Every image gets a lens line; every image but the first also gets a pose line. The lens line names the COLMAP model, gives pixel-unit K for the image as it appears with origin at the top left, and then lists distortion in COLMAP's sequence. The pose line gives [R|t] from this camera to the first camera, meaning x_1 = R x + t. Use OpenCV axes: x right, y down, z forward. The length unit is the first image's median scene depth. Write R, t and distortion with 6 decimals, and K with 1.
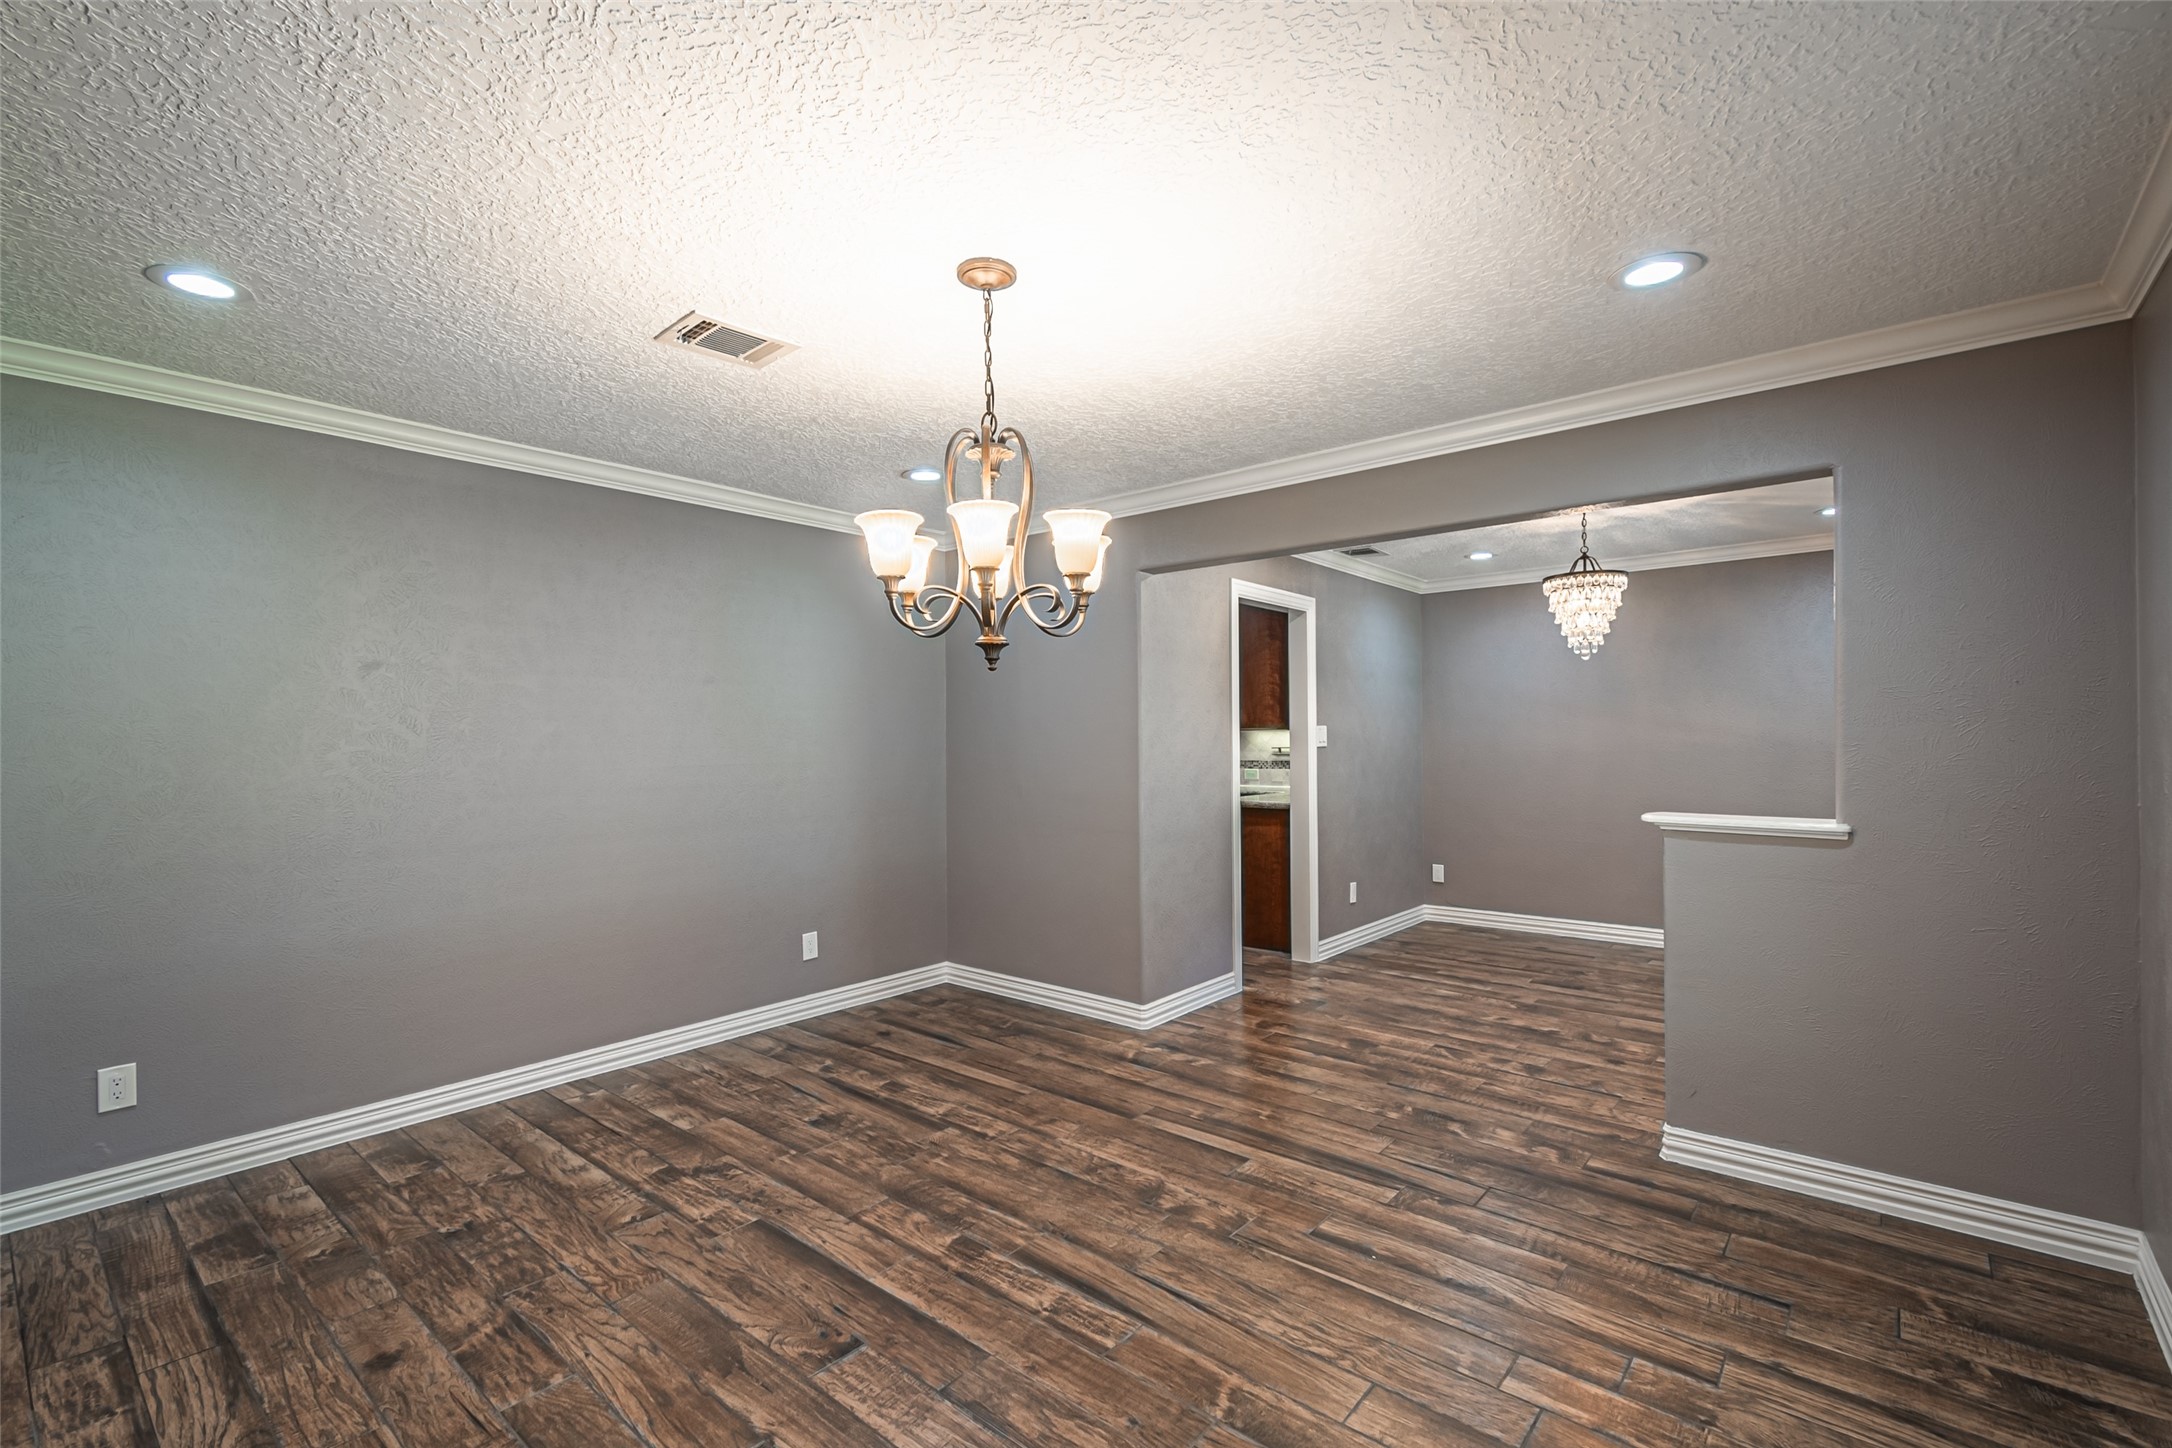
lens RADIAL K [[955.5, 0, 1075.2], [0, 955.5, 725.8], [0, 0, 1]] dist [0.024223, -0.009857]
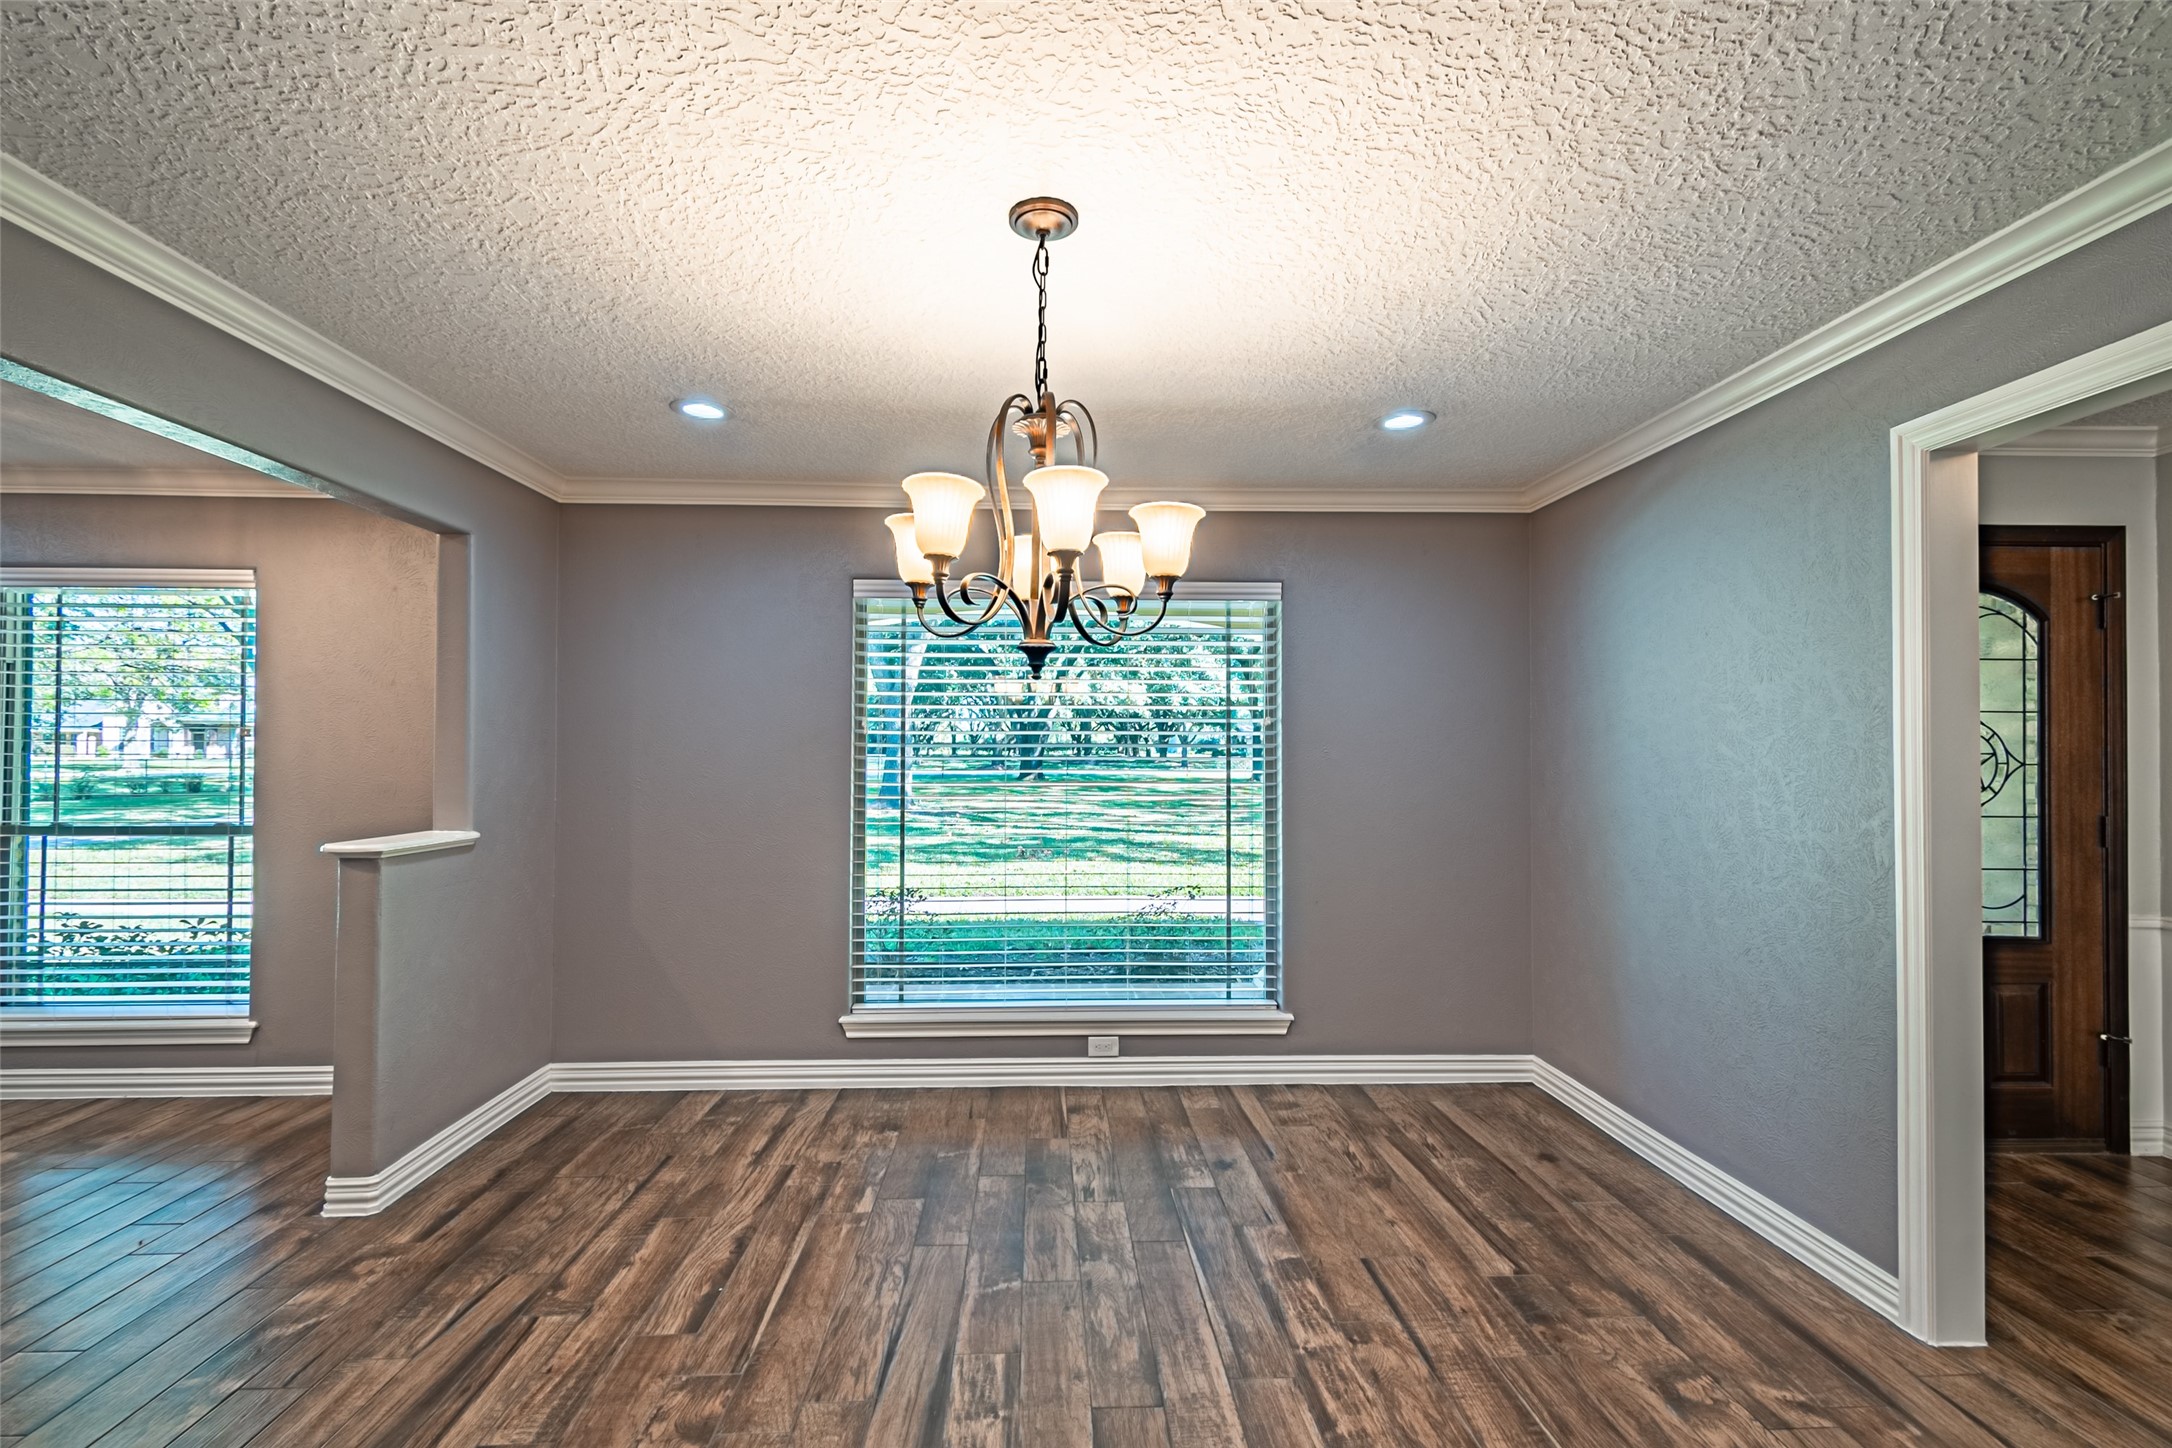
lens RADIAL K [[955.5, 0, 1076.0], [0, 955.5, 729.1], [0, 0, 1]] dist [0.024223, -0.009857]
pose [[-0.679305, 0.021217, 0.733549, -0.561425], [-0.005133, 0.999420, -0.033661, 0.011033], [-0.733838, -0.026632, -0.678802, 1.191644]]
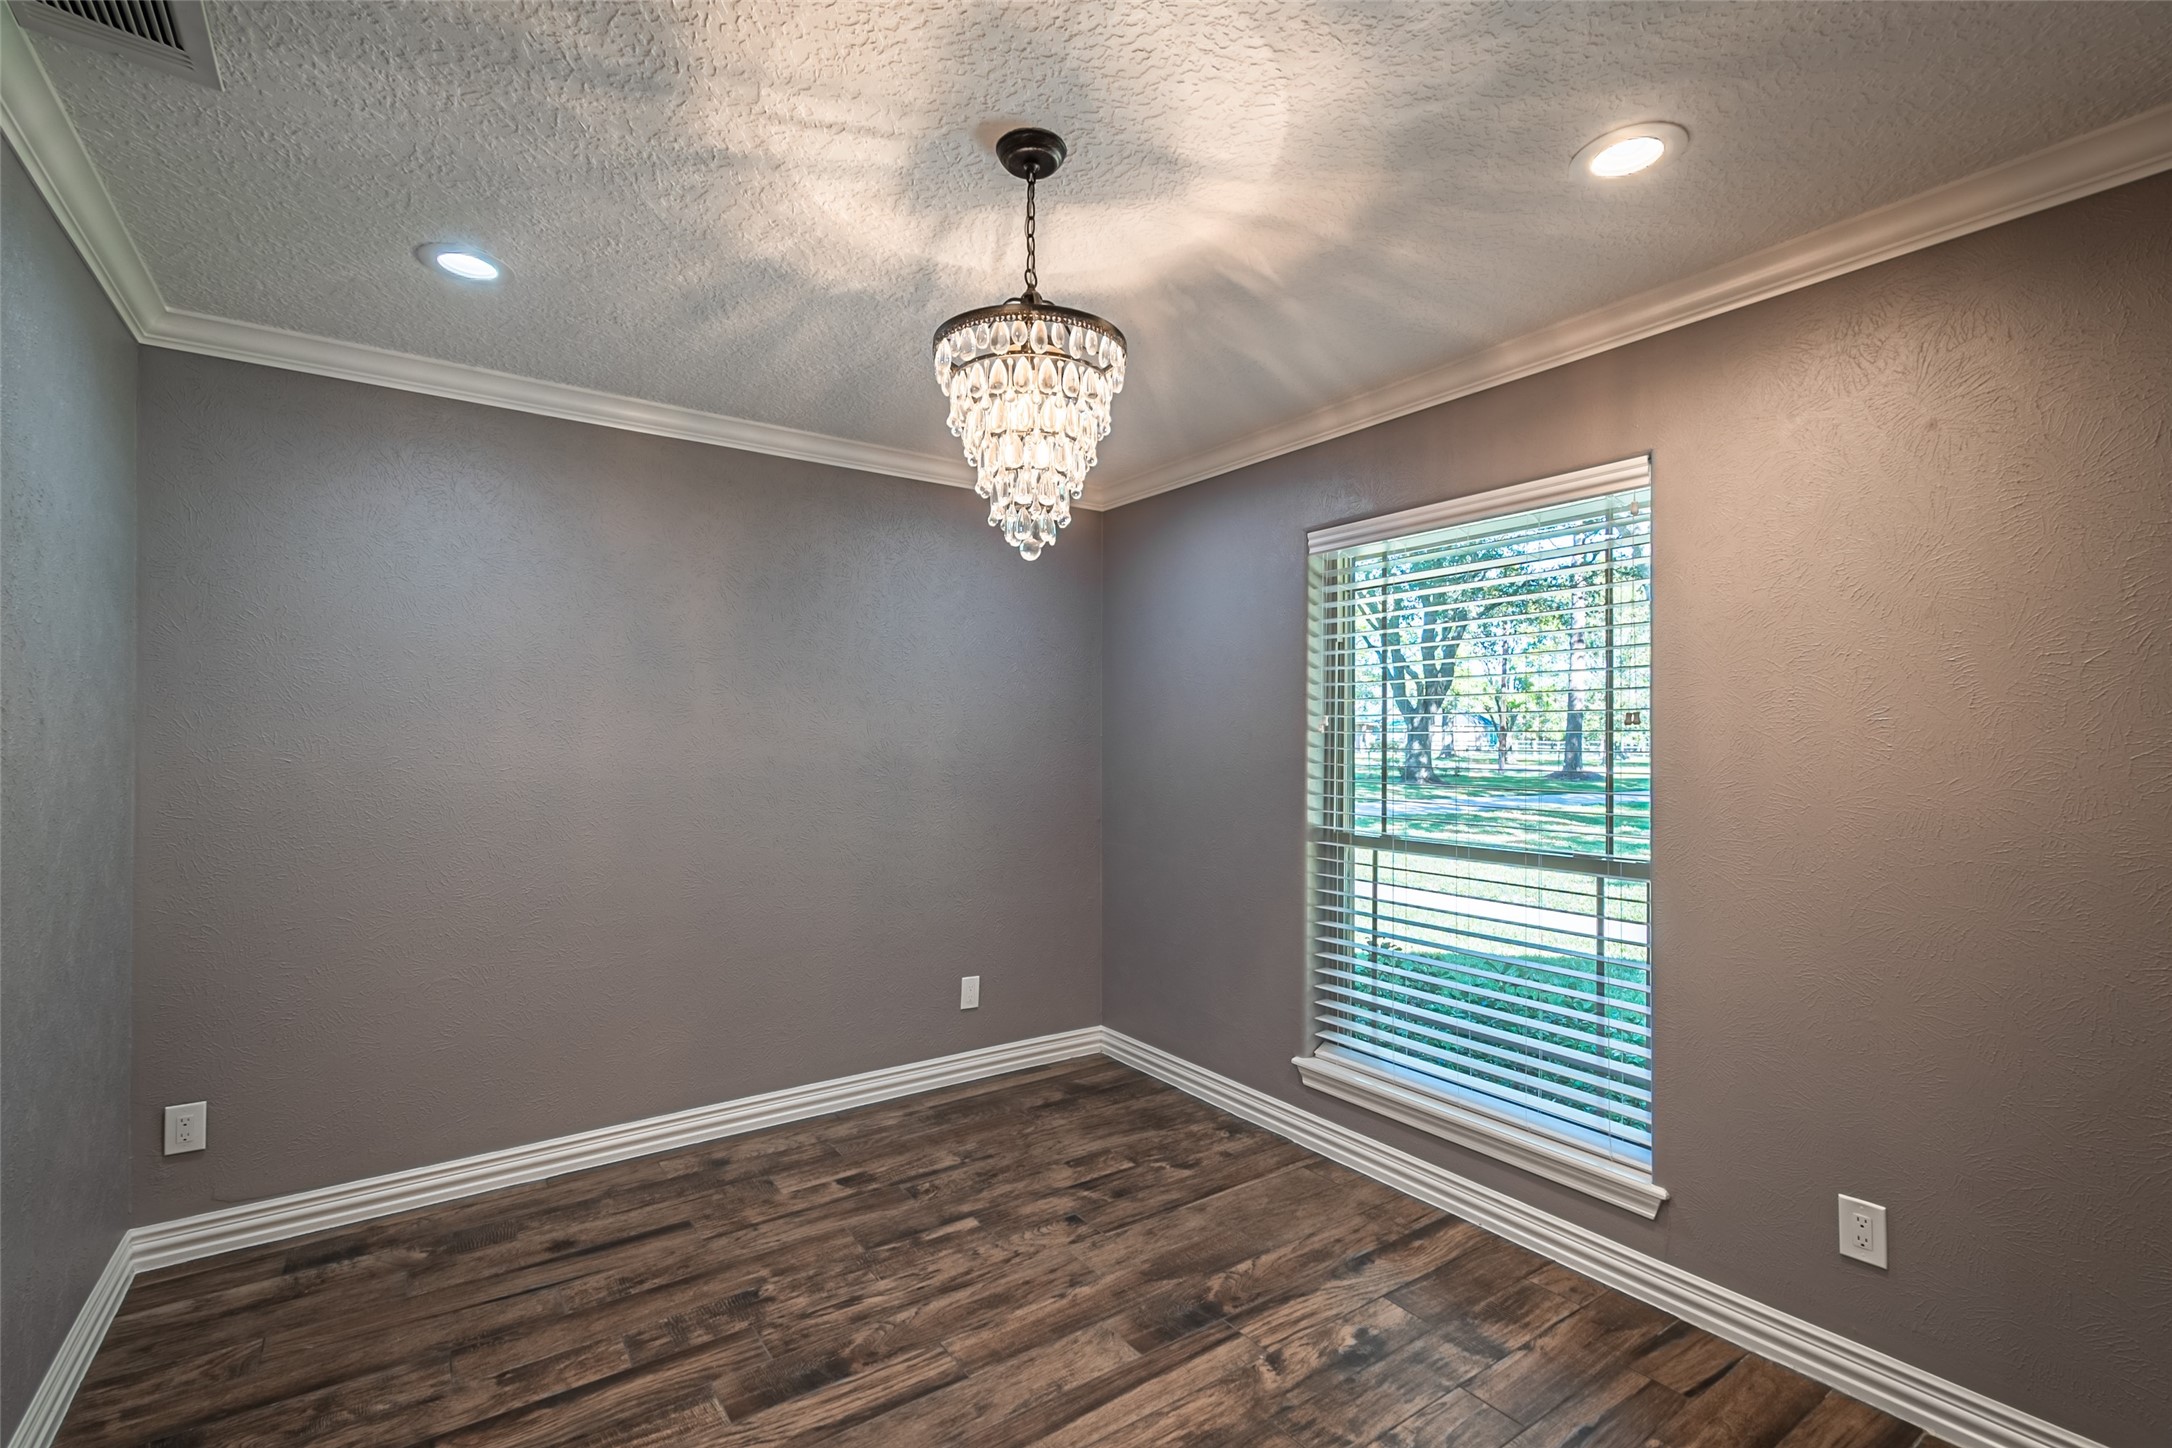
lens RADIAL K [[955.5, 0, 1074.9], [0, 955.5, 734.0], [0, 0, 1]] dist [0.024223, -0.009857]
pose [[0.251366, 0.018261, 0.967720, 0.251420], [-0.018862, 0.999725, -0.013965, 0.011429], [-0.967708, -0.014743, 0.251641, 1.381777]]
